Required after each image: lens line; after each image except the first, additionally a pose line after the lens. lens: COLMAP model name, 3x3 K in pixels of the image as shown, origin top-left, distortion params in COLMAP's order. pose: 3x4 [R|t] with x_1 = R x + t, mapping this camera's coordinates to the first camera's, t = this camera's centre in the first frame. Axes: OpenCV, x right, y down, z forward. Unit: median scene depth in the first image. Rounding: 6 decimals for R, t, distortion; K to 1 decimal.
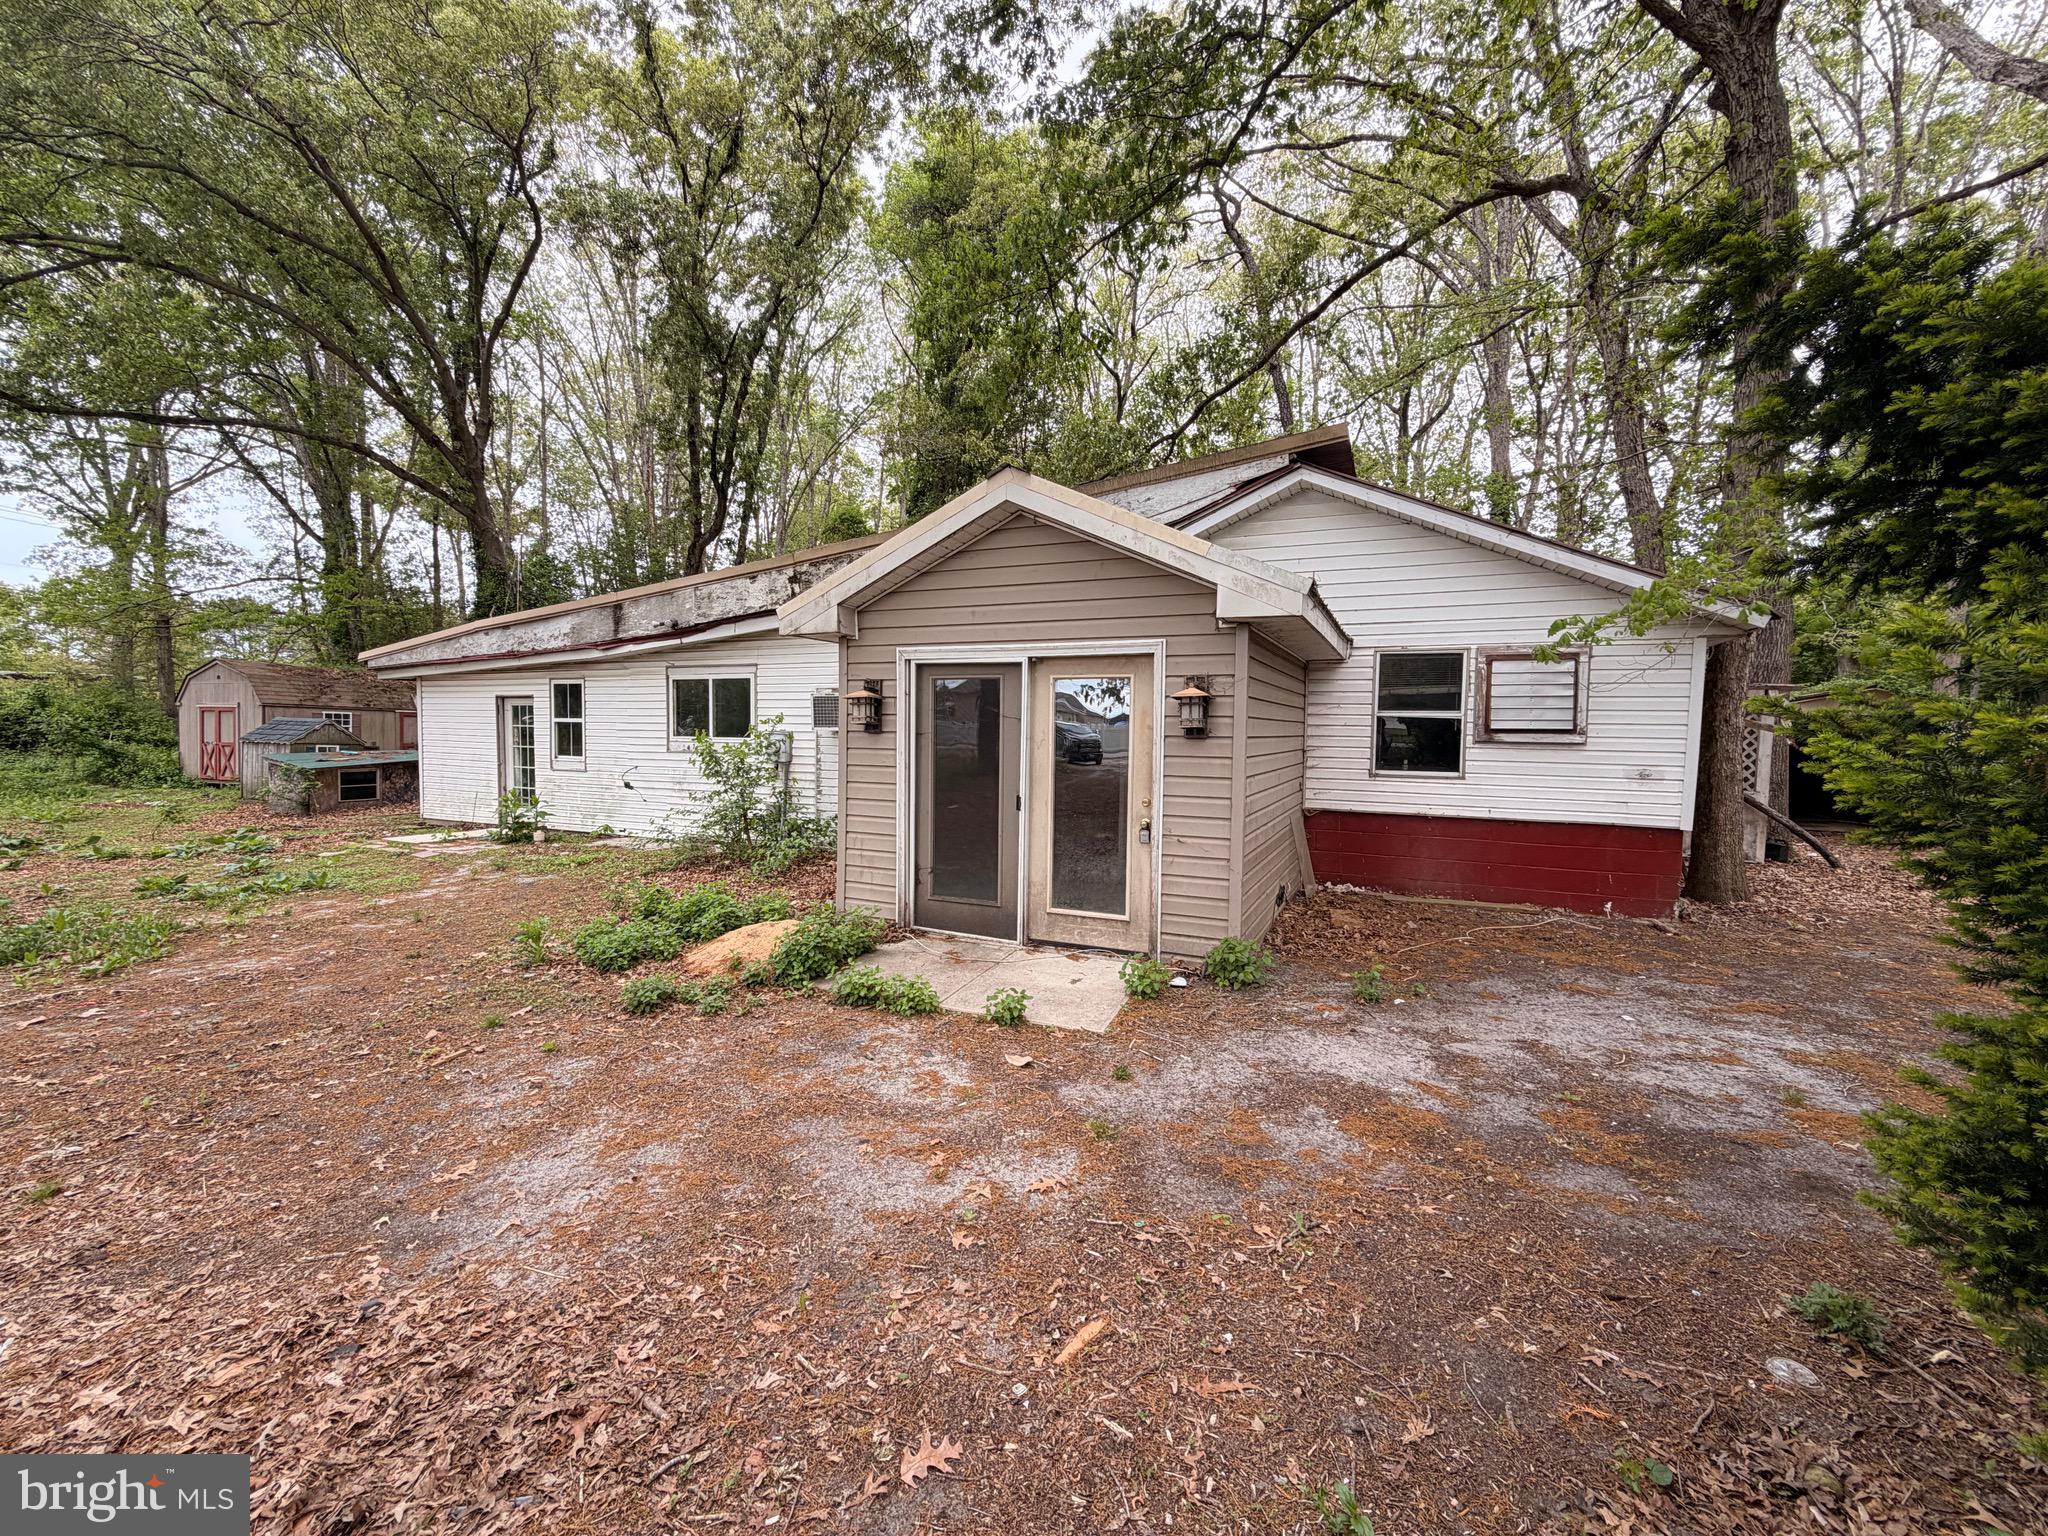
lens RADIAL K [[818.9, 0, 1023.1], [0, 818.9, 763.9], [0, 0, 1]] dist [-0.004682, -0.000317]
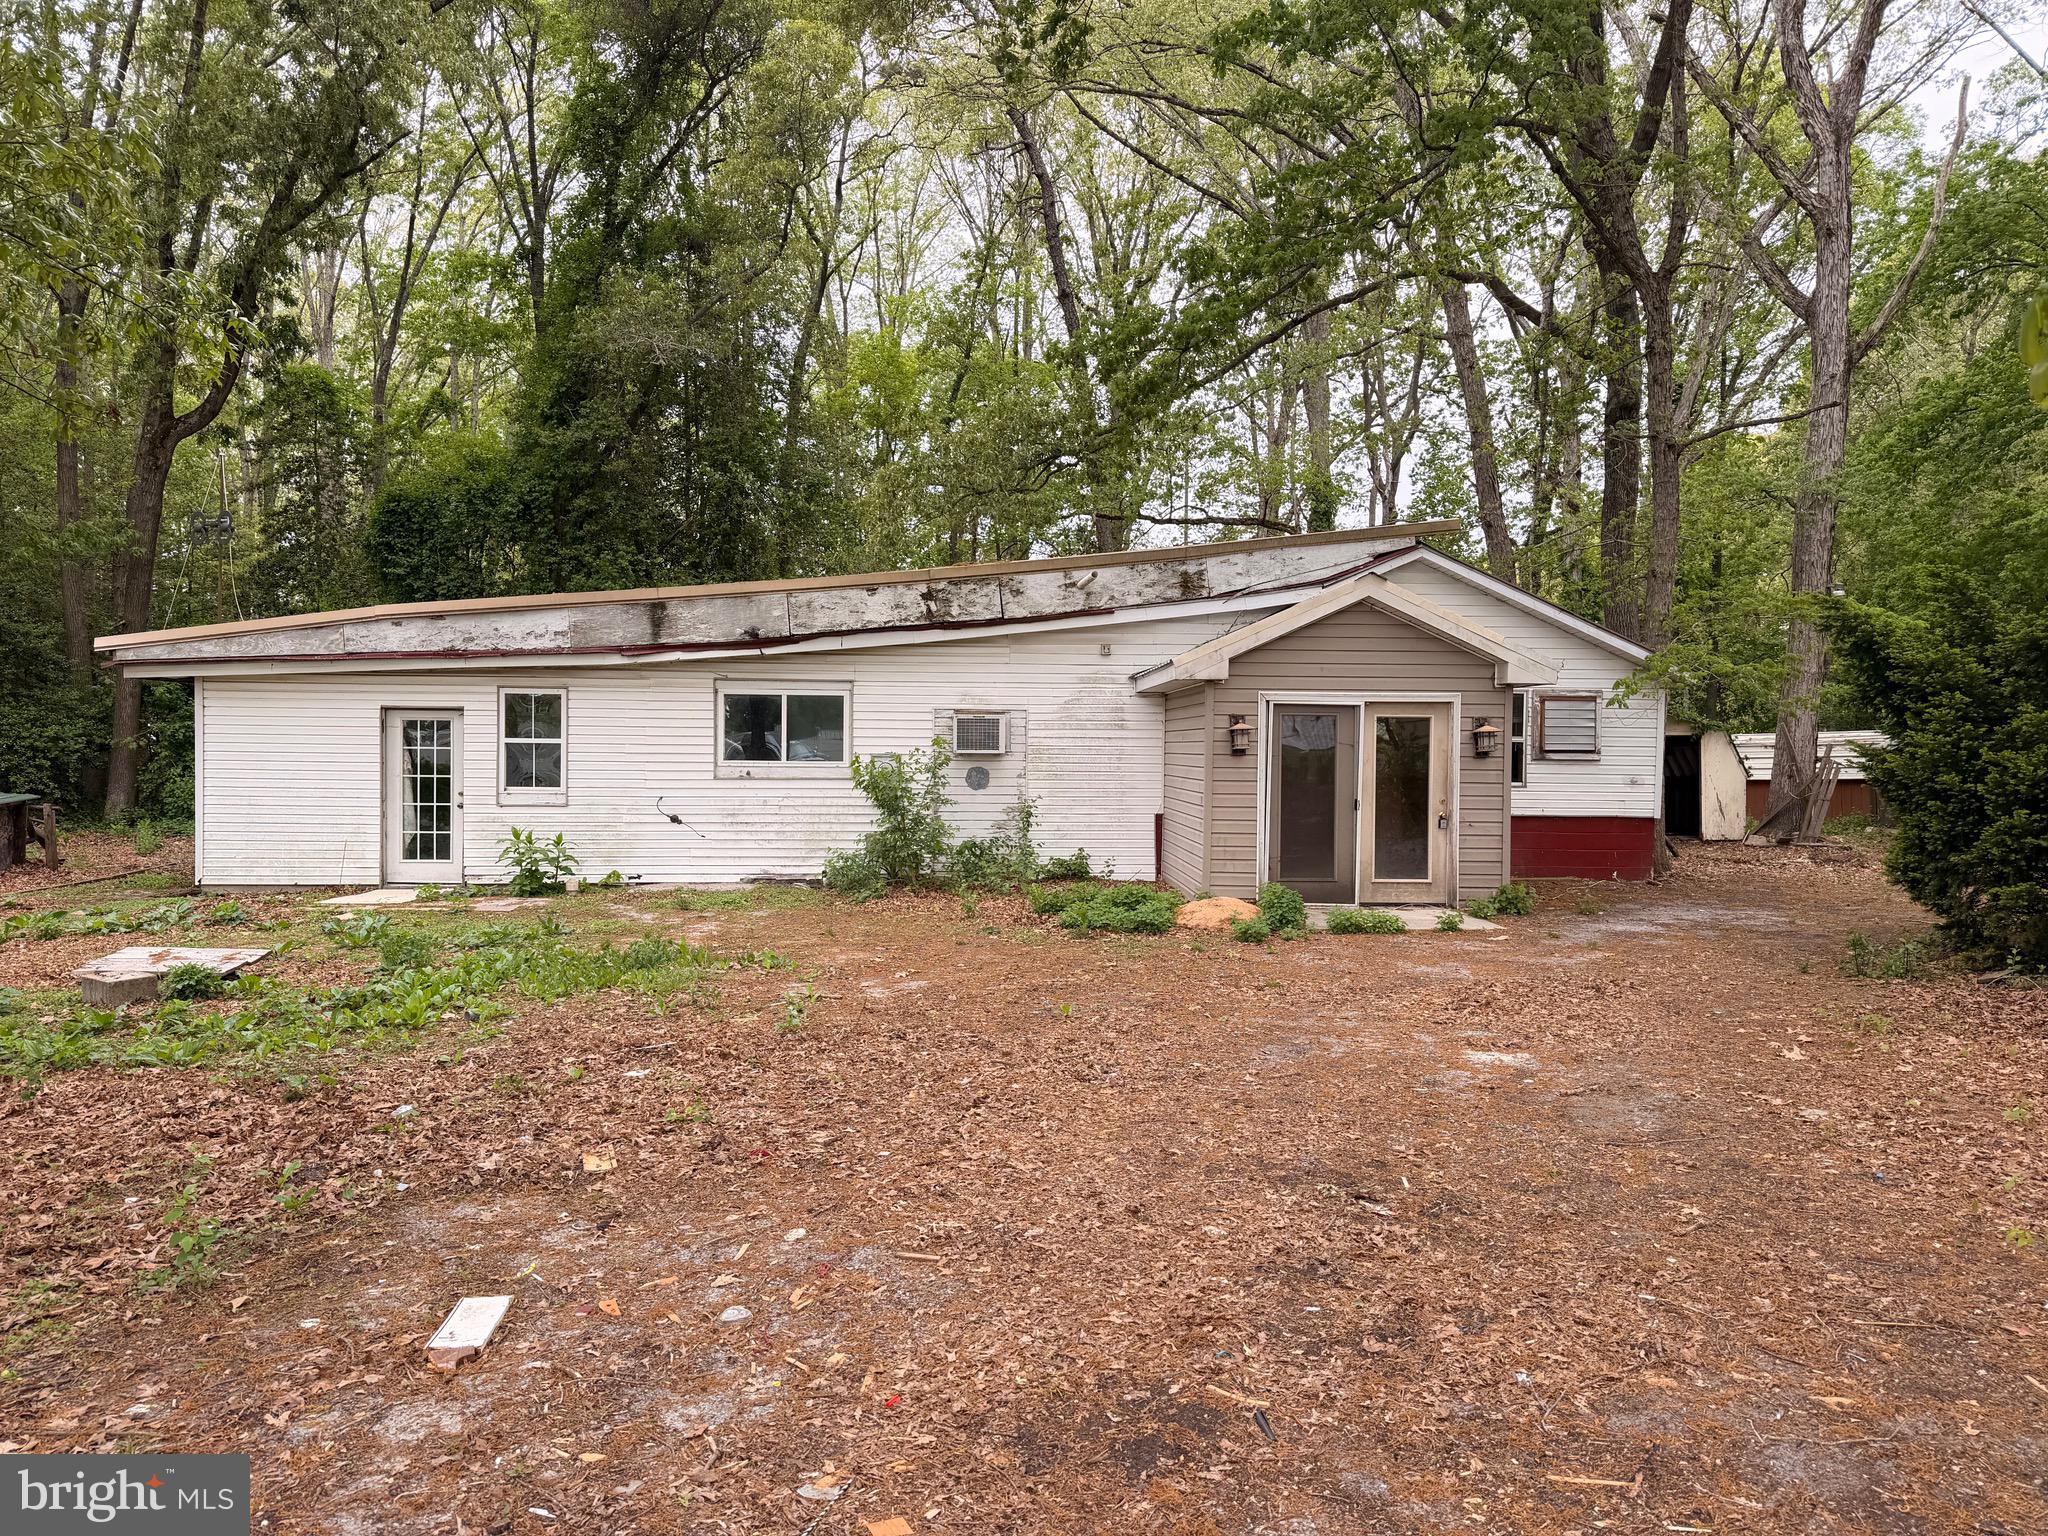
lens RADIAL K [[1435.6, 0, 1024.9], [0, 1435.6, 771.6], [0, 0, 1]] dist [0.051391, -0.072303]
pose [[0.884519, -0.011146, 0.466372, -0.885287], [0.021447, 0.999629, -0.016786, 0.010184], [-0.466012, 0.024849, 0.884430, -0.490636]]
